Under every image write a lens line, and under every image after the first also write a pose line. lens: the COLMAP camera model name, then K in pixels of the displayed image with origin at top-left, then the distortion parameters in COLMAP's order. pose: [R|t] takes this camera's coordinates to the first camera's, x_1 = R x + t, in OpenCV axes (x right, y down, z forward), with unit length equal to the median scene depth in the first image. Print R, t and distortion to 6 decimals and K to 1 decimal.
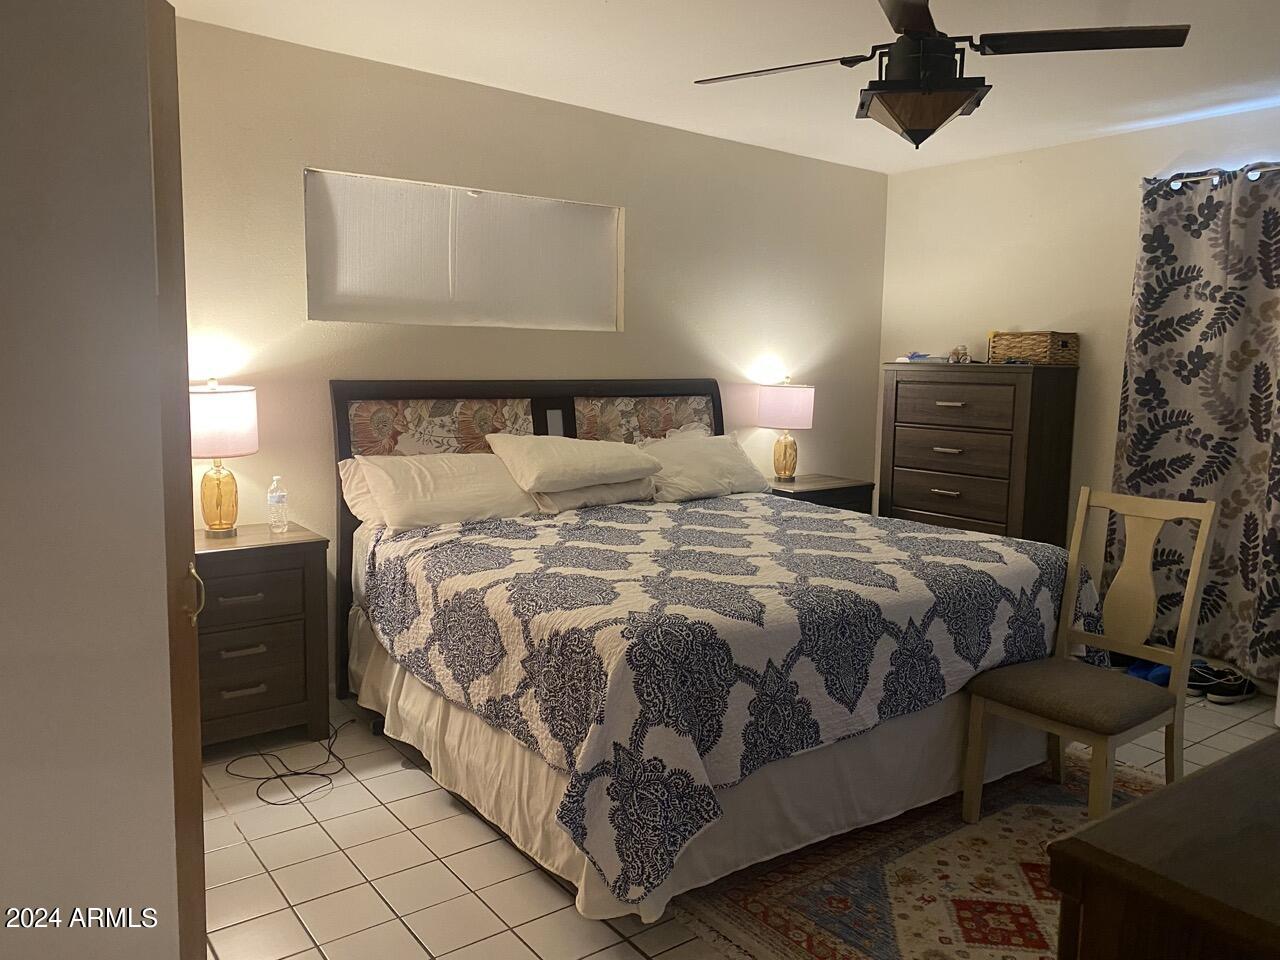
lens RADIAL K [[980.9, 0, 640.0], [0, 980.9, 480.0], [0, 0, 1]] dist [0.126280, -0.319823]
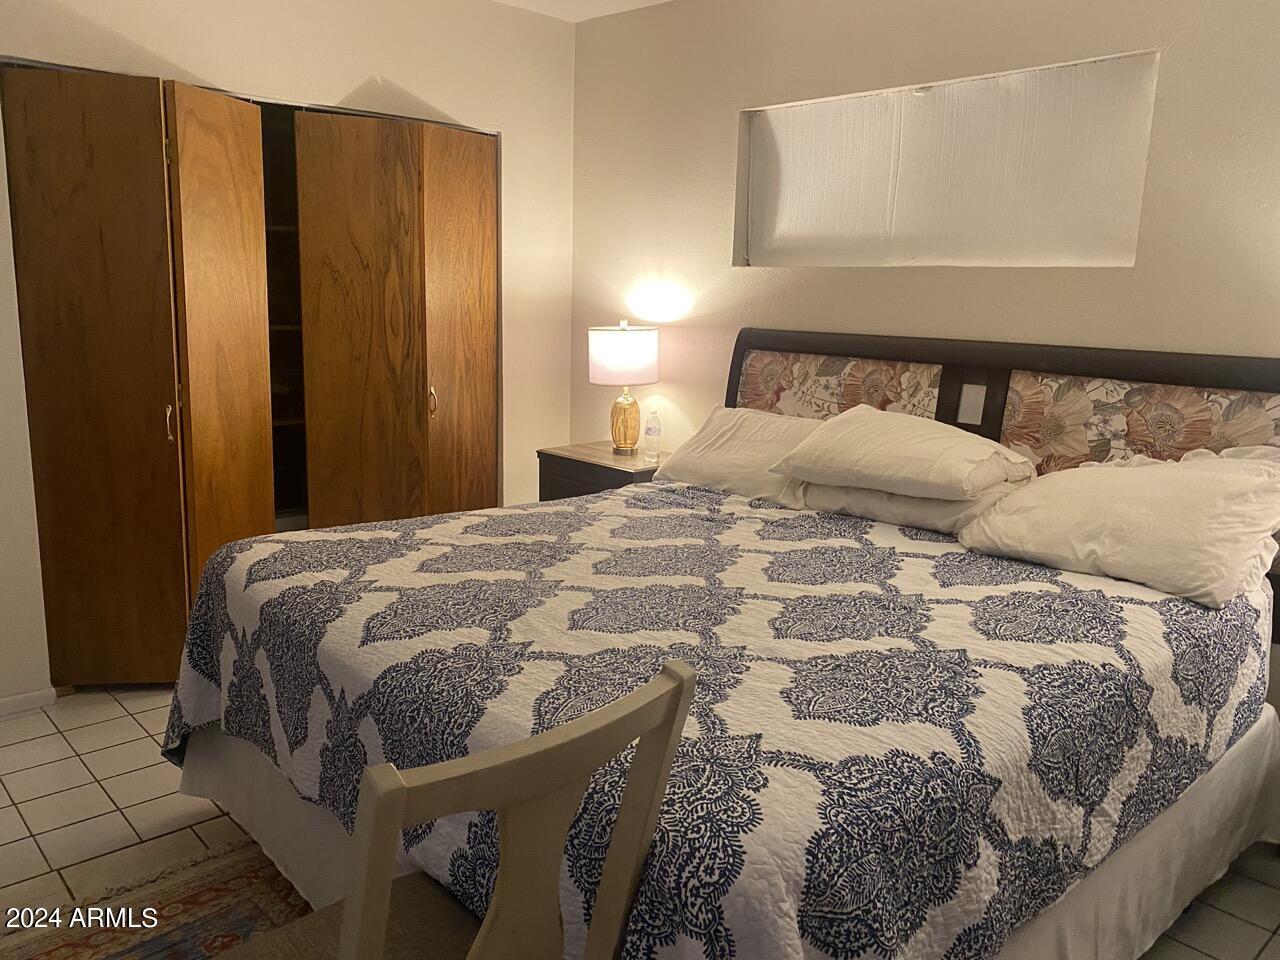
lens RADIAL K [[980.9, 0, 640.0], [0, 980.9, 480.0], [0, 0, 1]] dist [0.126280, -0.319823]
pose [[0.112043, 0.179218, -0.977408, 0.610764], [-0.151721, 0.975155, 0.161413, -0.087971], [0.982052, 0.130208, 0.136450, 0.724262]]
